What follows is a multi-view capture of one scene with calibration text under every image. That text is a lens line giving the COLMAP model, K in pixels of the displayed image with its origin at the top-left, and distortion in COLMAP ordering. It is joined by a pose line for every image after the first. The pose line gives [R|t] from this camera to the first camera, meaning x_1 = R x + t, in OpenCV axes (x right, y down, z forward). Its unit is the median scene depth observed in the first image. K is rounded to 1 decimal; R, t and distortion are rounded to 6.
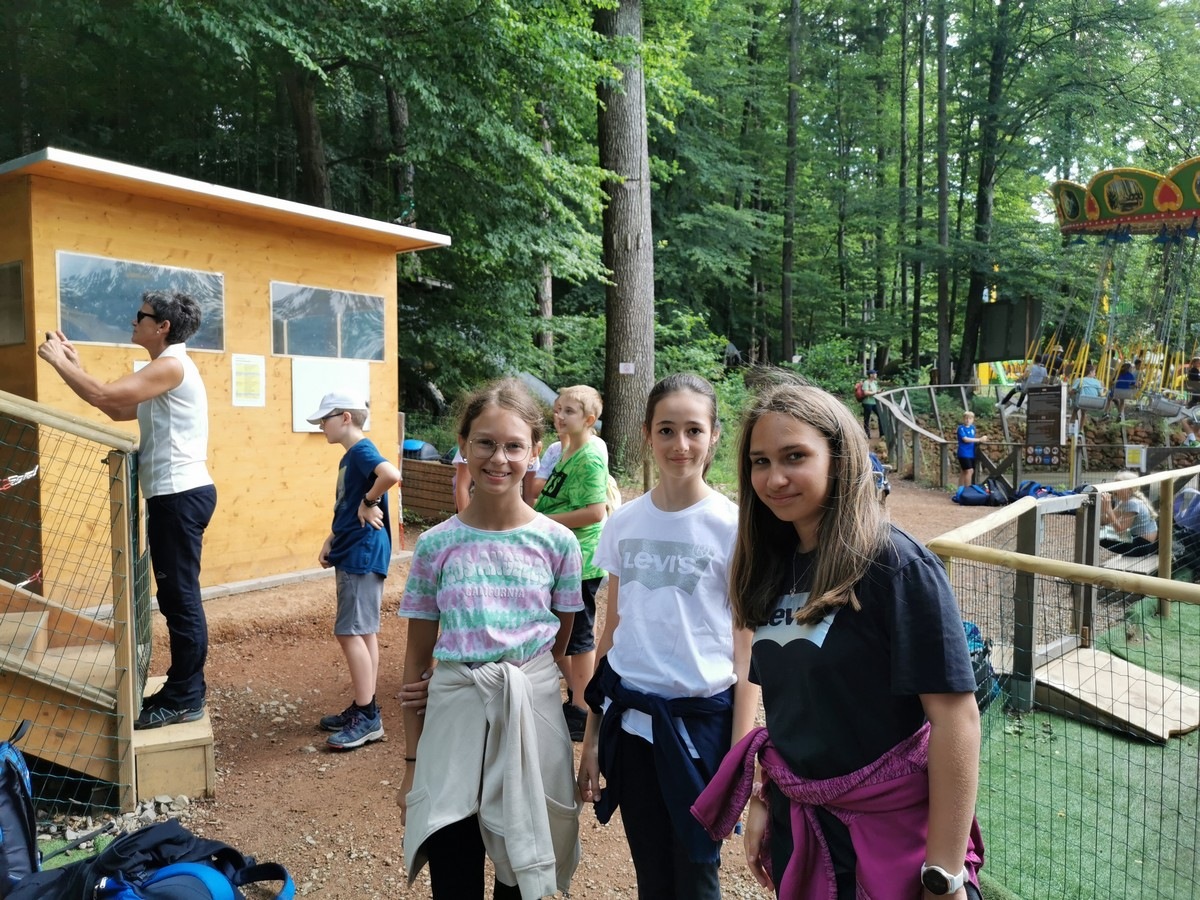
lens RADIAL K [[985.9, 0, 600.0], [0, 985.9, 450.0], [0, 0, 1]] dist [0.002377, 0.000022]
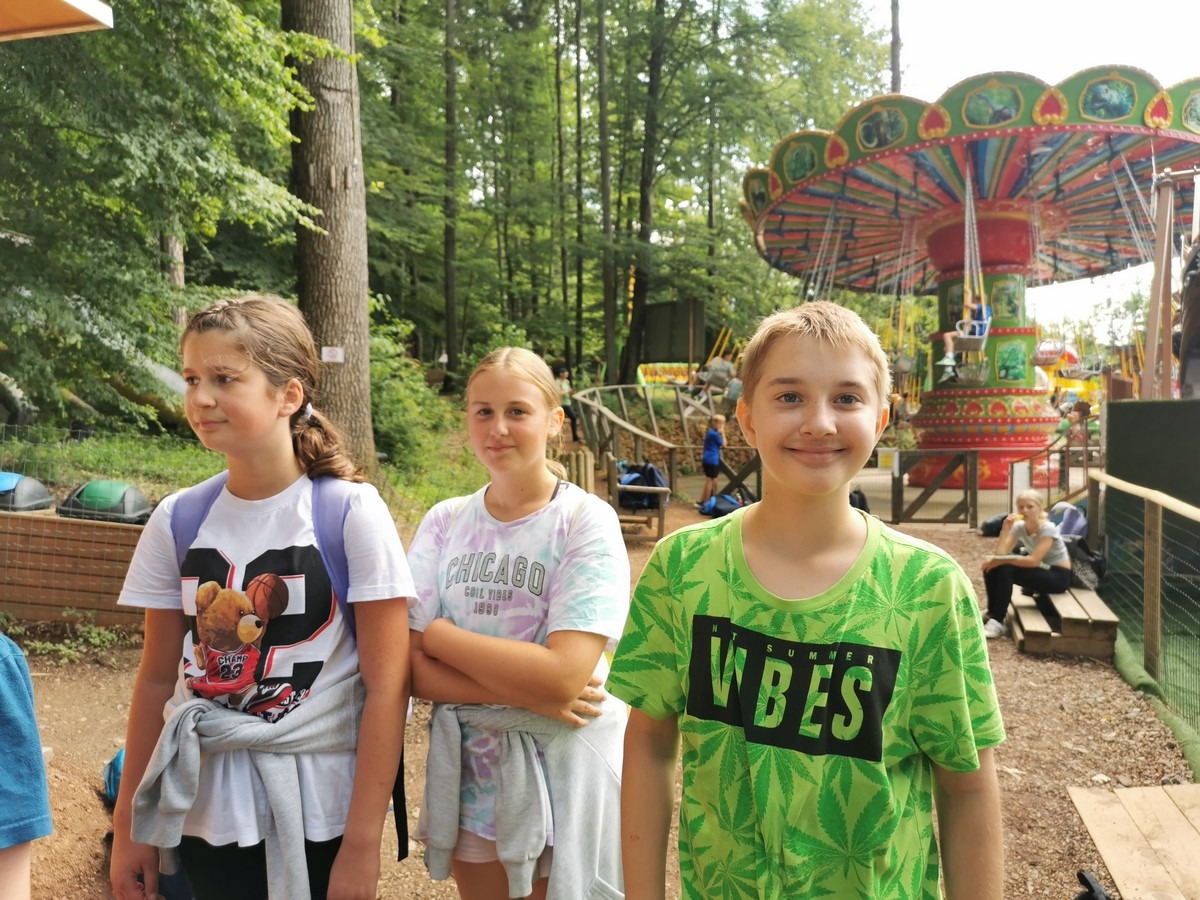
lens RADIAL K [[985.9, 0, 600.0], [0, 985.9, 450.0], [0, 0, 1]] dist [0.002377, 0.000022]
pose [[0.931118, -0.018976, 0.364223, -0.054027], [0.020073, 0.999798, 0.000774, -0.010227], [-0.364164, 0.006591, 0.931311, 0.263055]]
